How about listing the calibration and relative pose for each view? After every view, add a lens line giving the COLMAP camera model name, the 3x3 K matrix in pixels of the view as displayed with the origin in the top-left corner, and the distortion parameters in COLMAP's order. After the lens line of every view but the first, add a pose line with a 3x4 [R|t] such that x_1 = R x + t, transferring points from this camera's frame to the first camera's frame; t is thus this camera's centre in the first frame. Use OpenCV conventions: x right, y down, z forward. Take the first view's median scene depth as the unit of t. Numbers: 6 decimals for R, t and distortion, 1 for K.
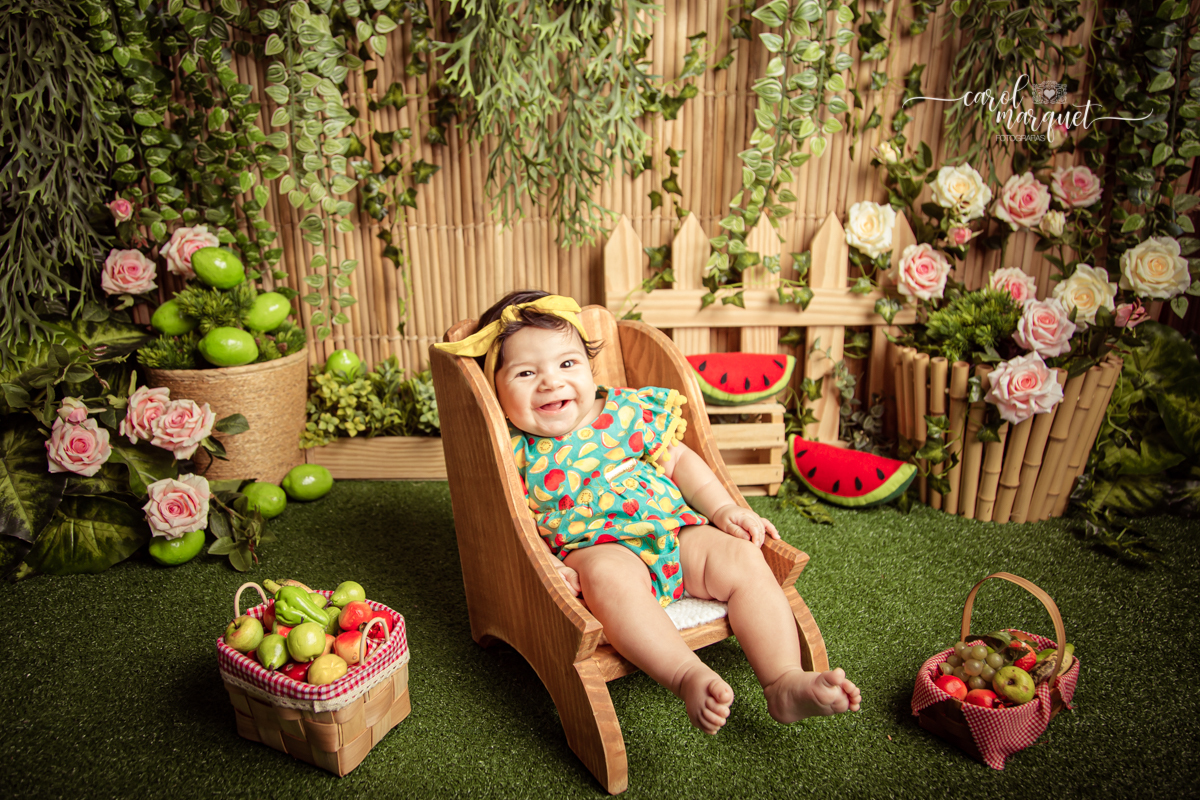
lens RADIAL K [[756.9, 0, 567.3], [0, 756.9, 381.0], [0, 0, 1]] dist [-0.079415, 0.054278]
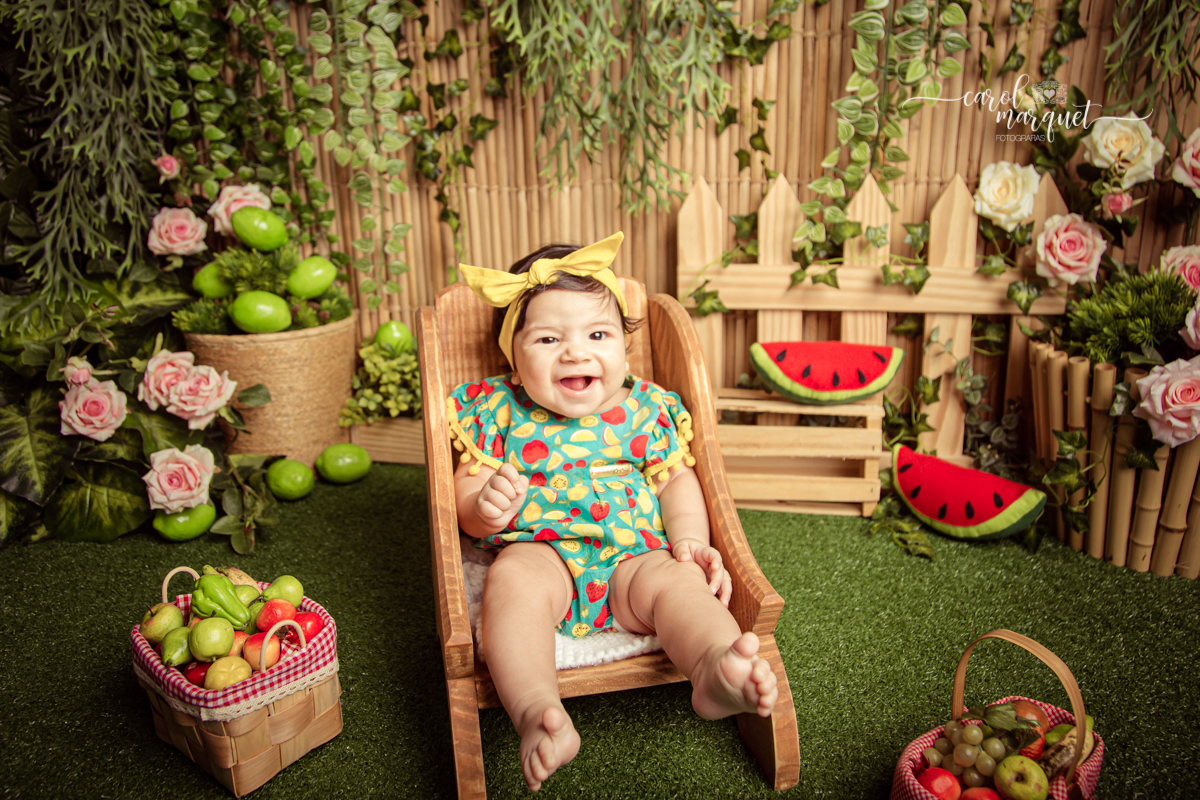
lens RADIAL K [[825.3, 0, 603.5], [0, 825.3, 349.3], [0, 0, 1]] dist [-0.078268, 0.051938]
pose [[0.983198, 0.042301, -0.177576, 0.147741], [-0.046582, 0.998714, -0.020003, 0.000770], [0.176501, 0.027939, 0.983904, 0.067437]]
